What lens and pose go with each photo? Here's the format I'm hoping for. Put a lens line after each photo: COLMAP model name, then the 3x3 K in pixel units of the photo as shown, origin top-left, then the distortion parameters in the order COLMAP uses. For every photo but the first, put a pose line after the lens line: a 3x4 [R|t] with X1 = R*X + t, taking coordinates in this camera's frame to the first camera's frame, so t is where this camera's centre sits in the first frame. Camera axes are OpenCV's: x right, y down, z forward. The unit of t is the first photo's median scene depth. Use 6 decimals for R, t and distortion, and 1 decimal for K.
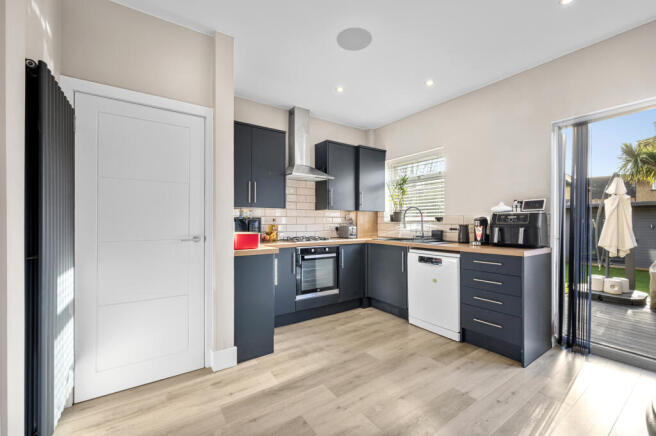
lens RADIAL K [[277.8, 0, 329.3], [0, 277.8, 221.2], [0, 0, 1]] dist [-0.001571, -0.000905]
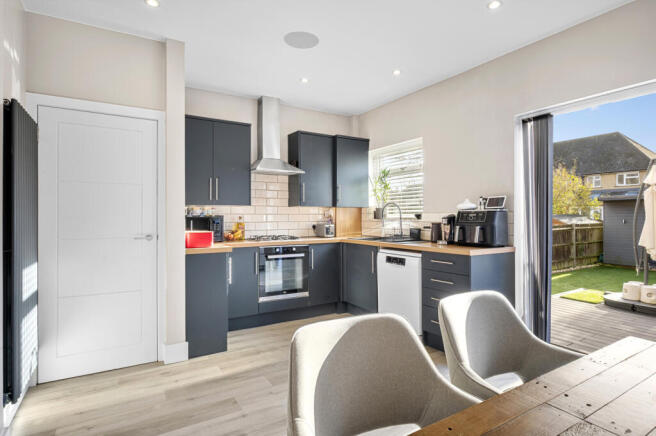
lens RADIAL K [[353.0, 0, 328.1], [0, 353.0, 215.7], [0, 0, 1]] dist [-0.007377, 0.001647]
pose [[0.998681, -0.002587, -0.051283, 0.225771], [0.002511, 0.999996, -0.001533, -0.011775], [0.051286, 0.001403, 0.998683, -0.248439]]
